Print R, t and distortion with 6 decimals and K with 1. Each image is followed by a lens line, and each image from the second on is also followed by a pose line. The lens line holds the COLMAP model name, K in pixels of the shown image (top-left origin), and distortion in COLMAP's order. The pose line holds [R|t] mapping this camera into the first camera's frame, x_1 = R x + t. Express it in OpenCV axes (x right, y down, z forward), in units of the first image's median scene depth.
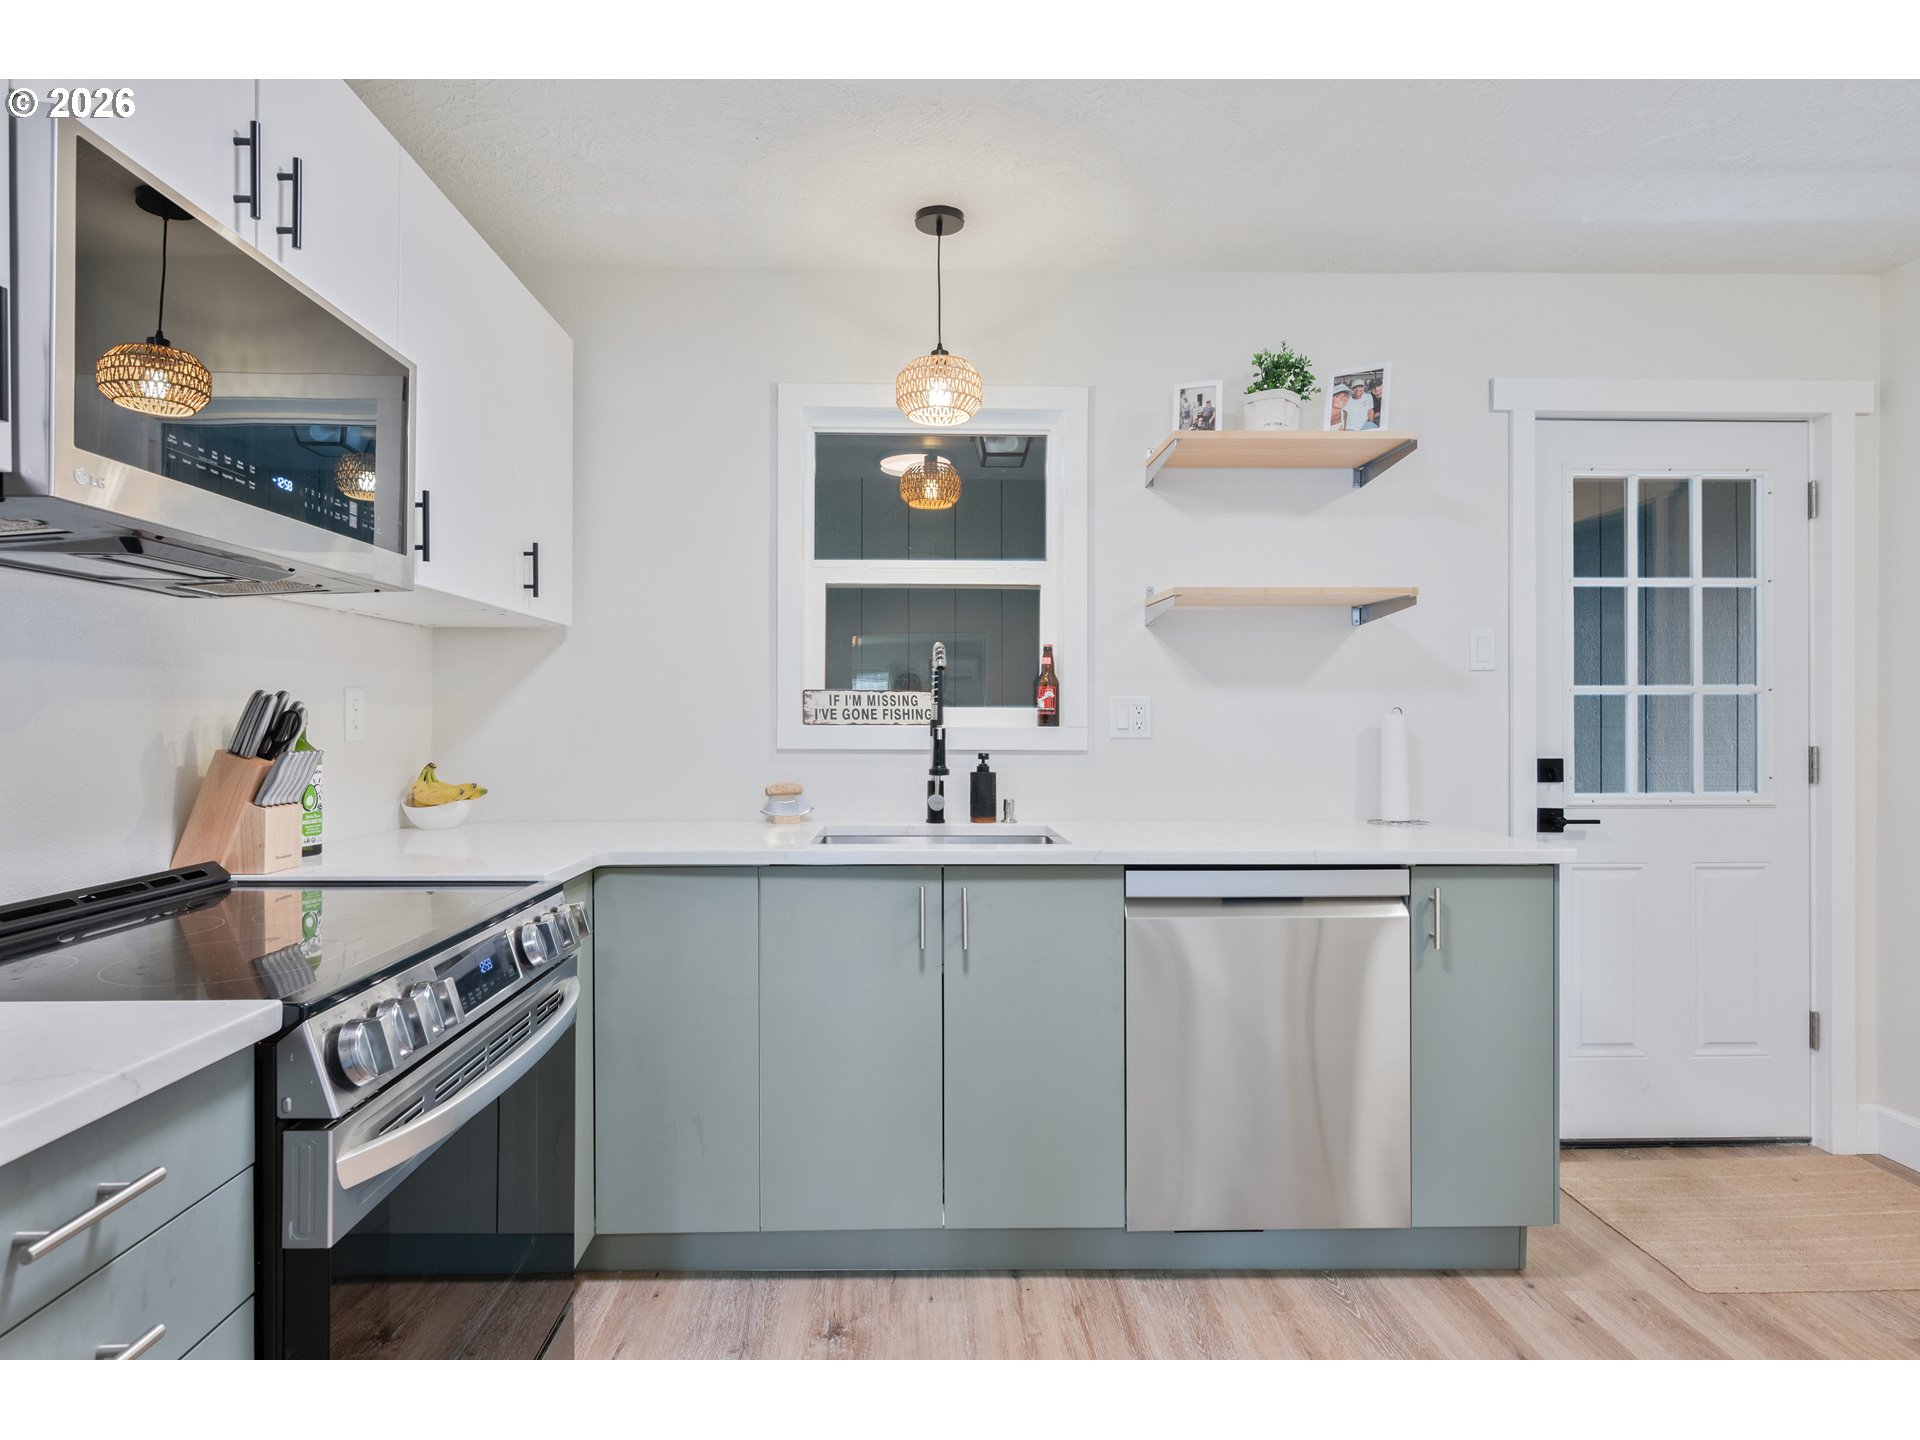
lens RADIAL K [[1020.8, 0, 960.0], [0, 1020.8, 720.0], [0, 0, 1]] dist [-0.001541, -0.000780]
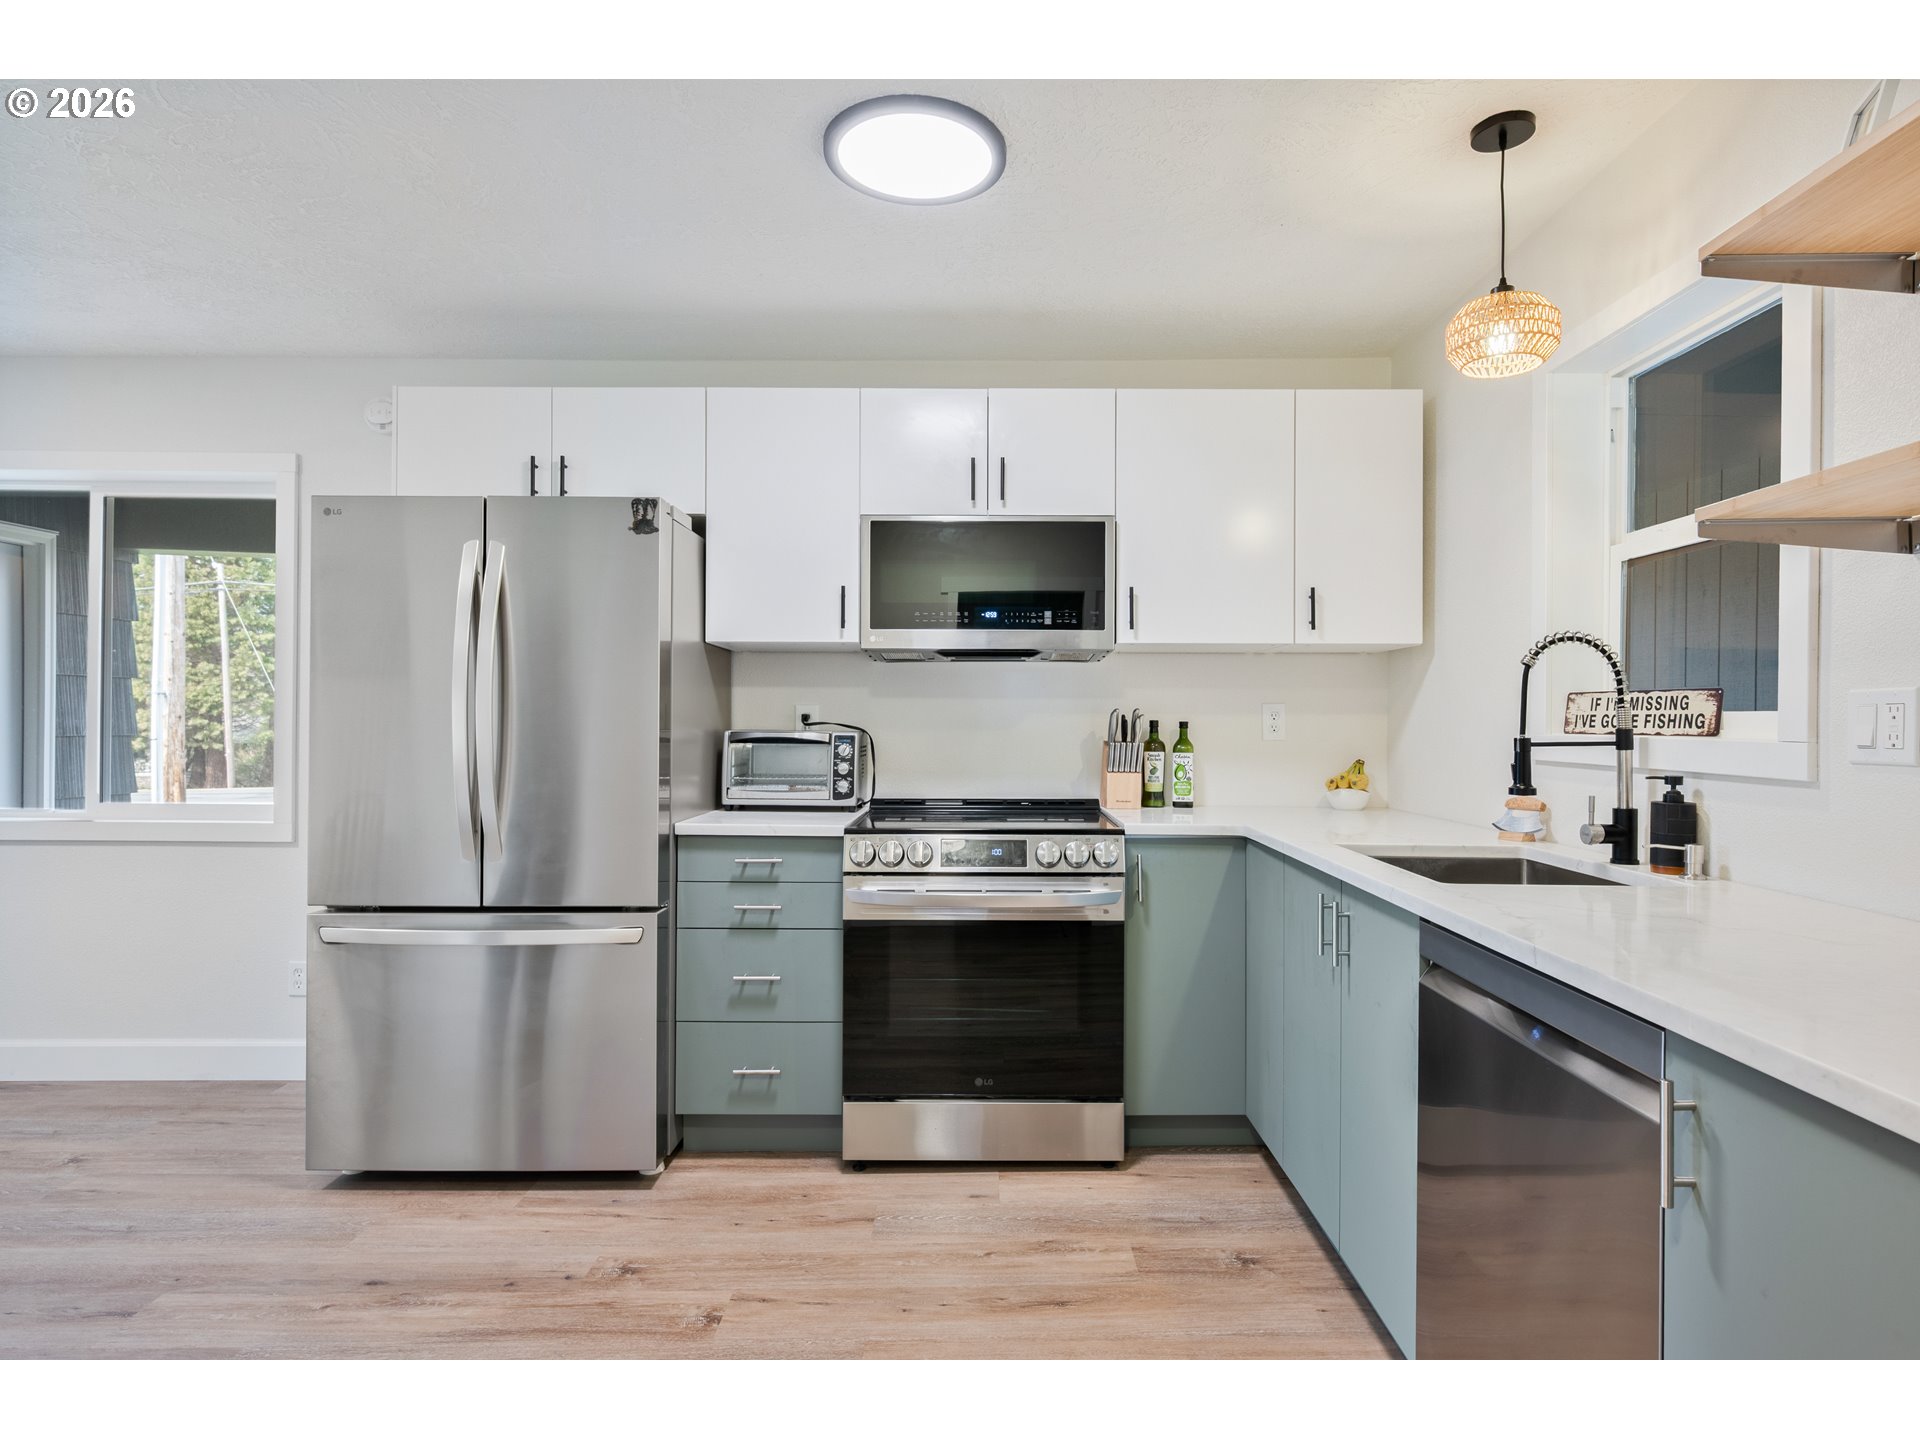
lens RADIAL K [[1020.8, 0, 960.0], [0, 1020.8, 720.0], [0, 0, 1]] dist [-0.001541, -0.000780]
pose [[-0.057227, -0.002447, -0.998358, 0.752216], [-0.004858, 0.999986, -0.002172, -0.002309], [0.998349, 0.004726, -0.057238, 0.536585]]
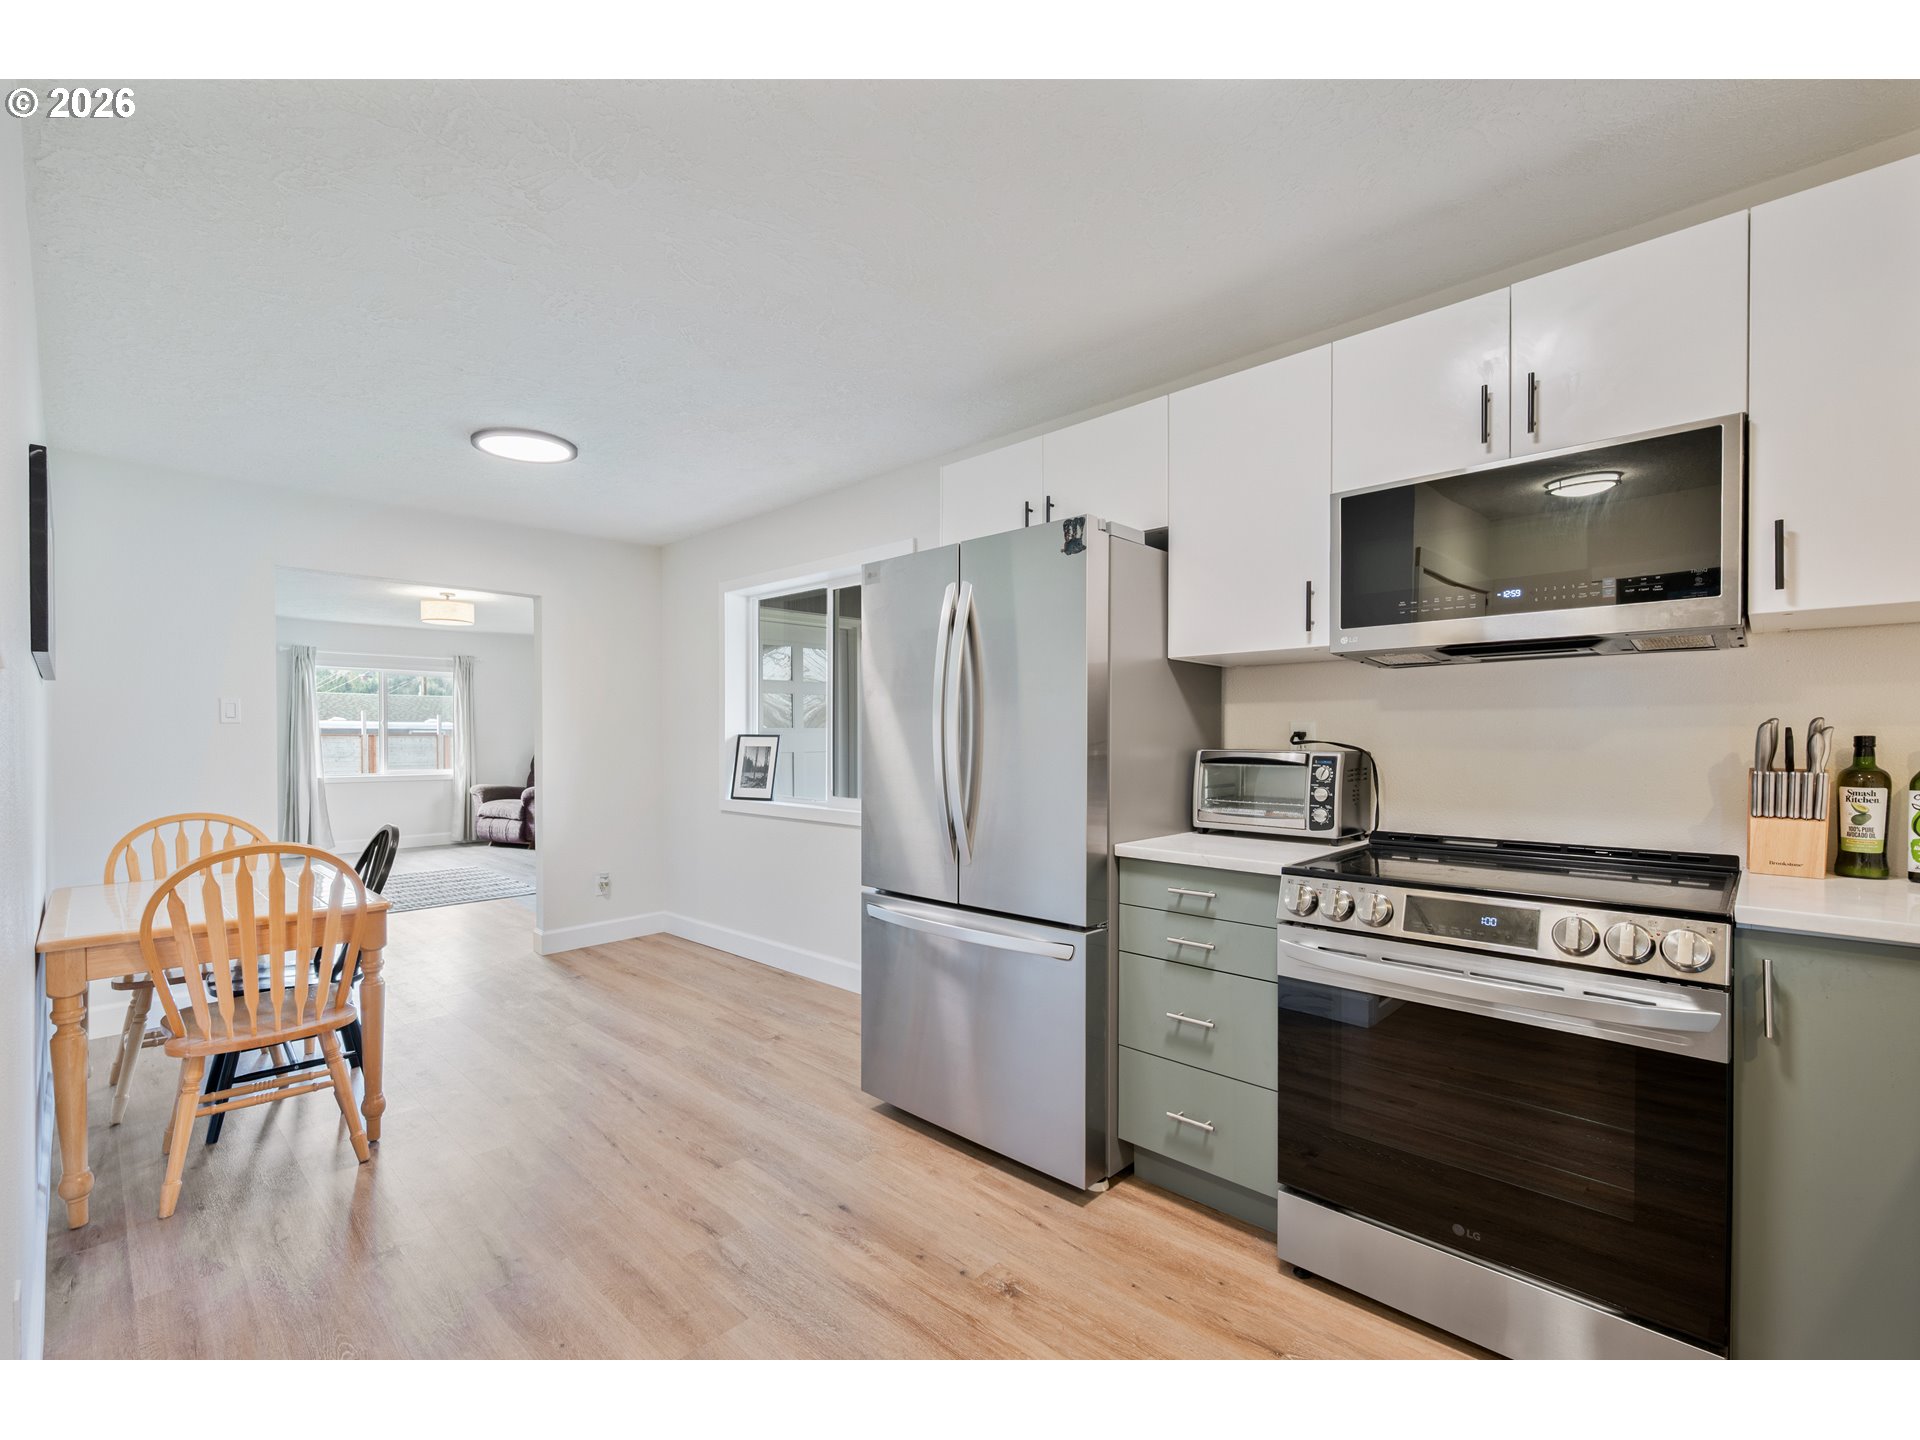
lens RADIAL K [[835.0, 0, 960.0], [0, 835.0, 748.0], [0, 0, 1]] dist [-0.000872, -0.000159]
pose [[-0.726334, 0.009082, -0.687282, 0.426443], [0.000913, 0.999925, 0.012248, -0.004937], [0.687341, 0.008269, -0.726287, 0.684952]]
